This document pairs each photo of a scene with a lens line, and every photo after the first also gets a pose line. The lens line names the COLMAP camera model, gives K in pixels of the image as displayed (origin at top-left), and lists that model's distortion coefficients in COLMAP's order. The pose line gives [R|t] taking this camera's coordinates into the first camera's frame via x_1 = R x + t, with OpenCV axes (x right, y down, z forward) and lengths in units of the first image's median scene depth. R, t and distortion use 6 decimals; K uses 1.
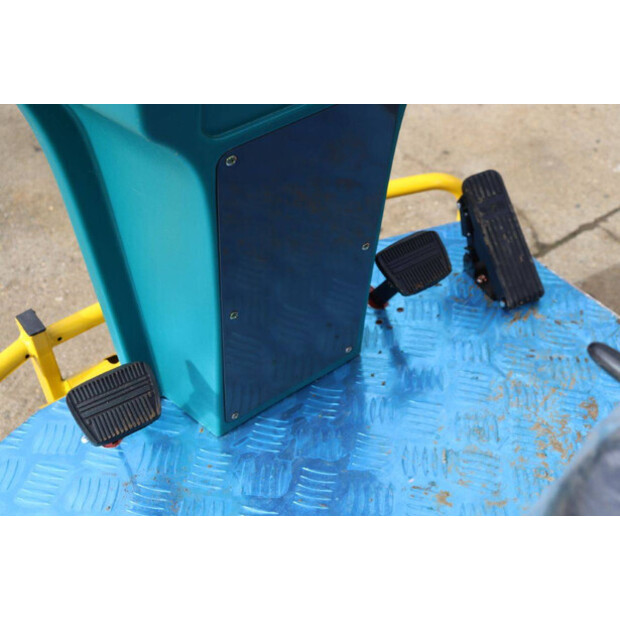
lens RADIAL K [[801.6, 0, 310.0], [0, 801.6, 310.0], [0, 0, 1]] dist [0.030634, 0.089049]
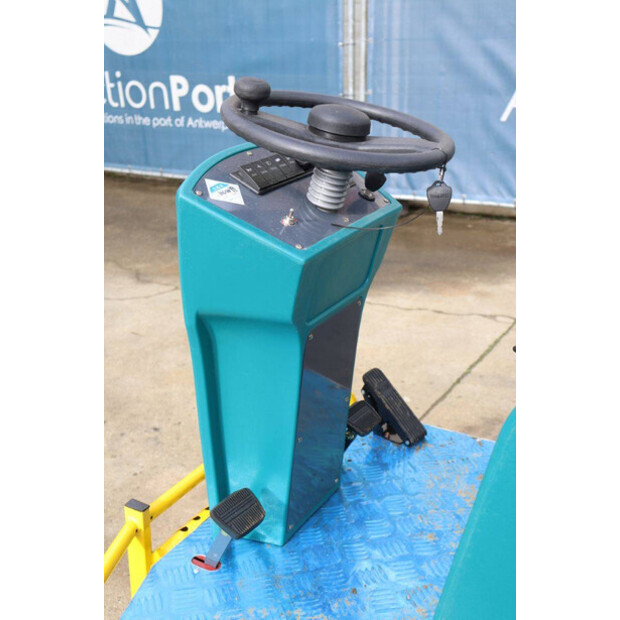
lens RADIAL K [[801.6, 0, 310.0], [0, 801.6, 310.0], [0, 0, 1]] dist [0.030634, 0.089049]
pose [[0.928416, -0.145058, 0.342056, -0.495825], [0.270630, 0.894804, -0.355085, 0.298311], [-0.254565, 0.422237, 0.870007, -0.504201]]
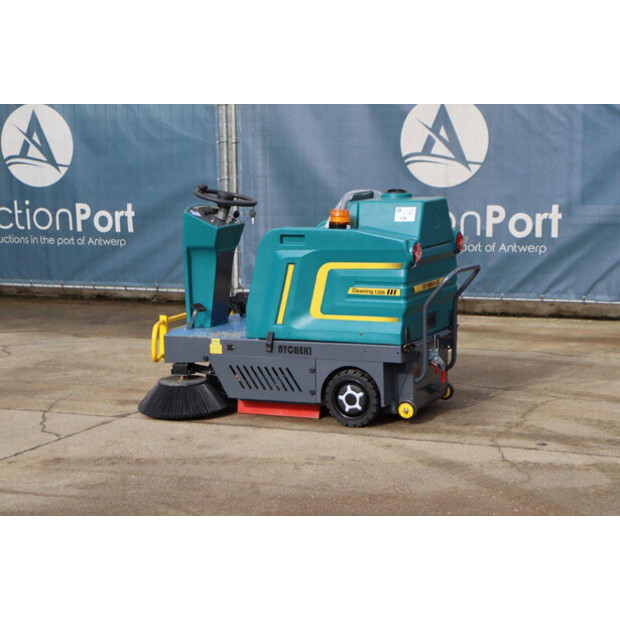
lens RADIAL K [[1450.5, 0, 310.0], [0, 1450.5, 310.0], [0, 0, 1]] dist [0.410903, -0.216776]
pose [[0.882721, -0.068466, 0.464883, -3.210885], [0.334722, 0.785971, -0.519817, 4.226886], [-0.329795, 0.614460, 0.716711, -4.859602]]
